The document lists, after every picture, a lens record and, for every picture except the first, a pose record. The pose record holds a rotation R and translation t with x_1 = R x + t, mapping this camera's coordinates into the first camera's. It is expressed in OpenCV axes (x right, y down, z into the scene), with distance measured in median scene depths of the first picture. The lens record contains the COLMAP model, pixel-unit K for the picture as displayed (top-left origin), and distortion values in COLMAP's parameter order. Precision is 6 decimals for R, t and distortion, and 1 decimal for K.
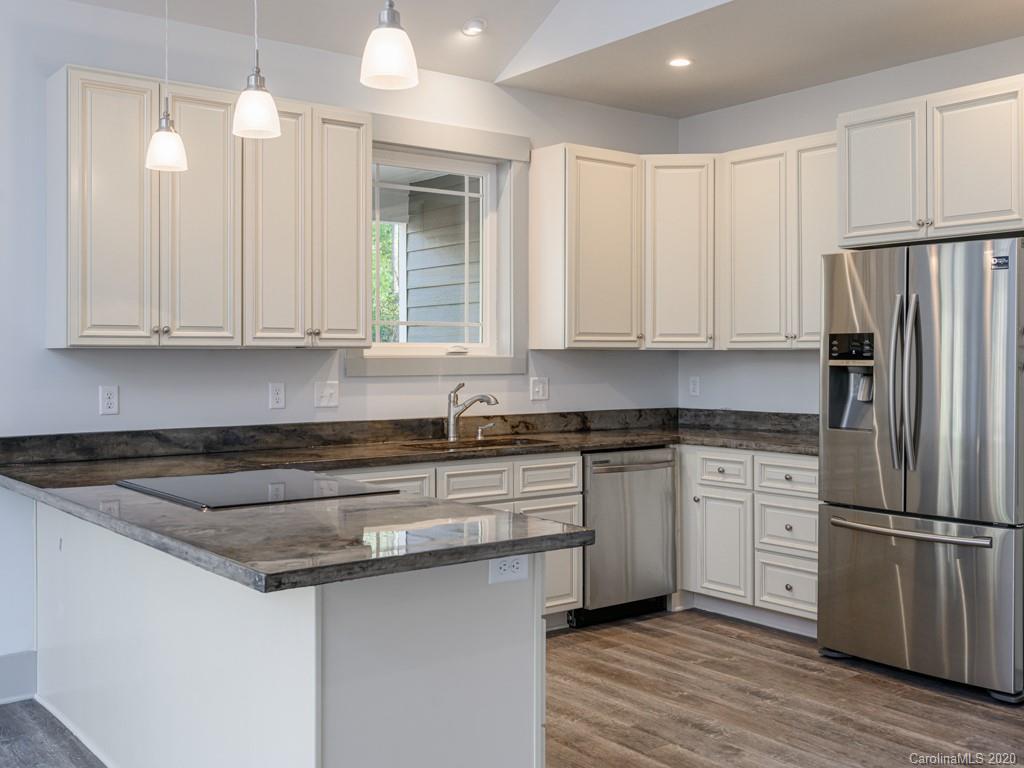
lens RADIAL K [[1046.6, 0, 507.6], [0, 1046.6, 361.6], [0, 0, 1]] dist [-0.057044, -0.032216]
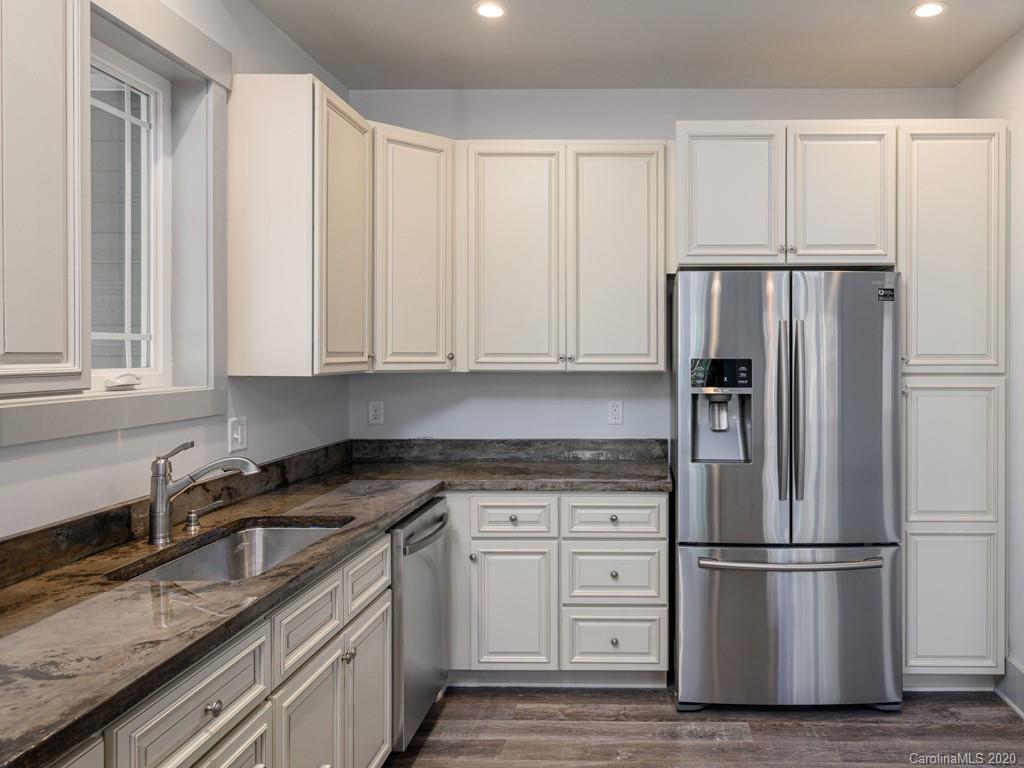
lens RADIAL K [[789.7, 0, 640.5], [0, 789.7, 358.4], [0, 0, 1]] dist [-0.009339, 0.002471]
pose [[0.604234, -0.004772, 0.796793, -0.243599], [0.002758, 0.999989, 0.003897, -0.026961], [-0.796802, -0.000158, 0.604240, 0.551622]]
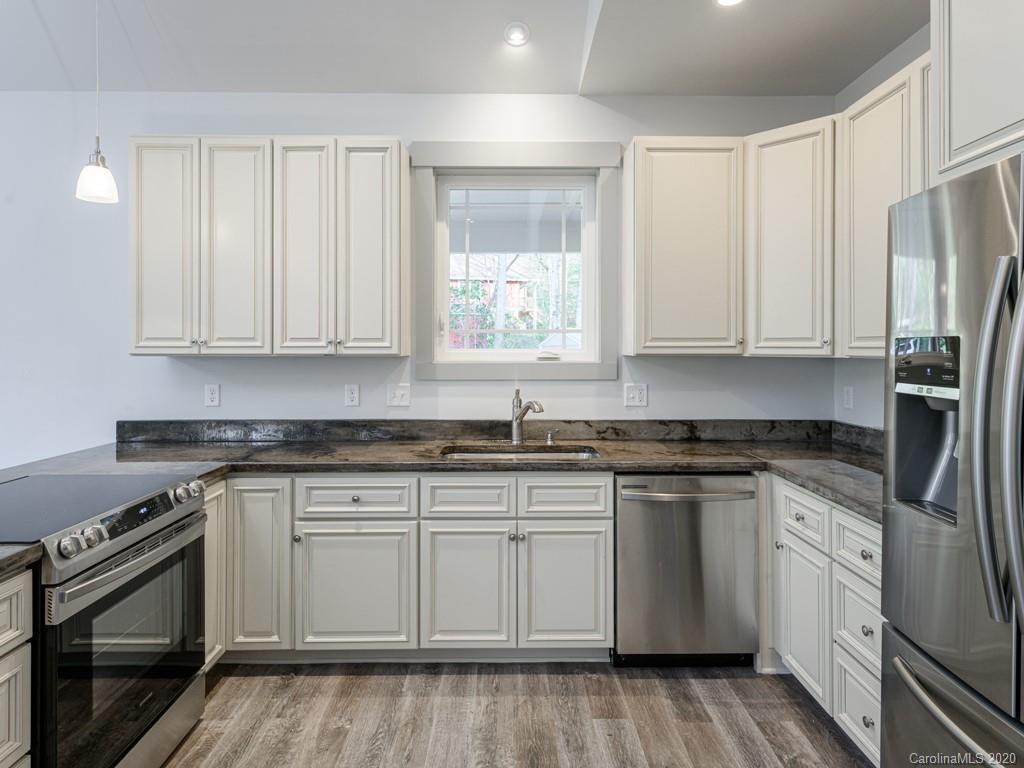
lens RADIAL K [[586.4, 0, 506.0], [0, 586.4, 349.6], [0, 0, 1]] dist [-0.002426, 0.000216]
pose [[0.804604, 0.001435, -0.593810, 0.294506], [-0.004611, 0.999982, -0.003831, -0.016112], [0.593794, 0.005820, 0.804596, 0.542225]]
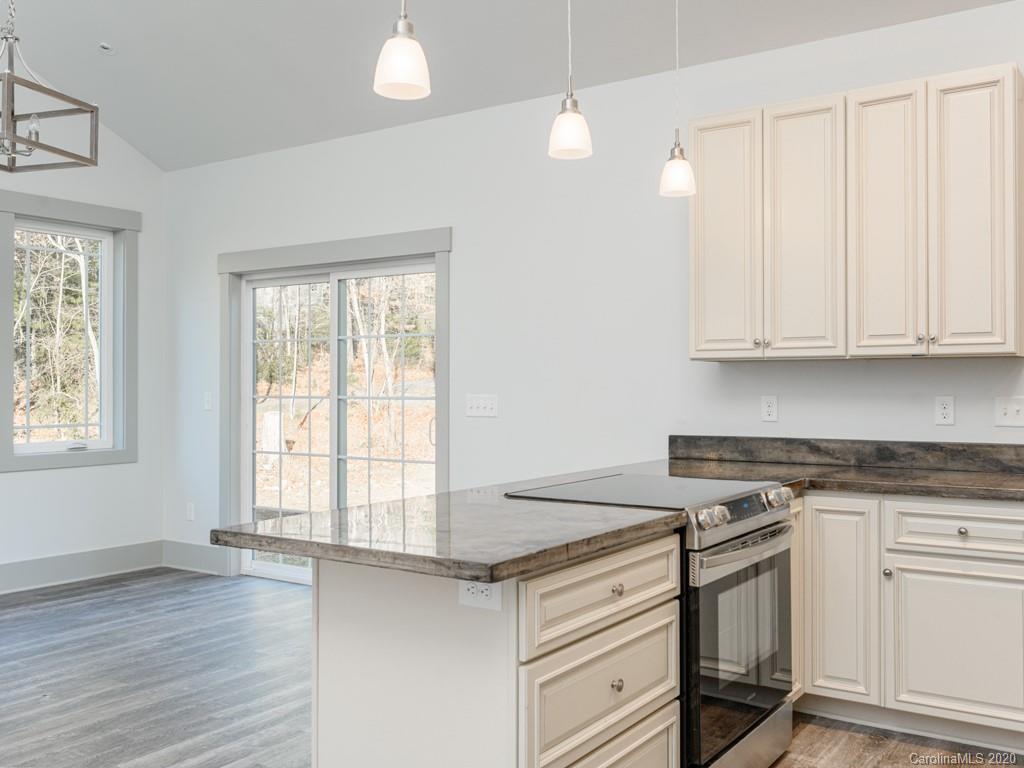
lens RADIAL K [[914.9, 0, 573.6], [0, 914.9, 376.0], [0, 0, 1]] dist [0.010063, -0.005276]
pose [[0.341548, -0.006152, -0.939844, 0.388288], [-0.002499, 0.999969, -0.007454, 0.009297], [0.939861, 0.004895, 0.341523, 0.410233]]
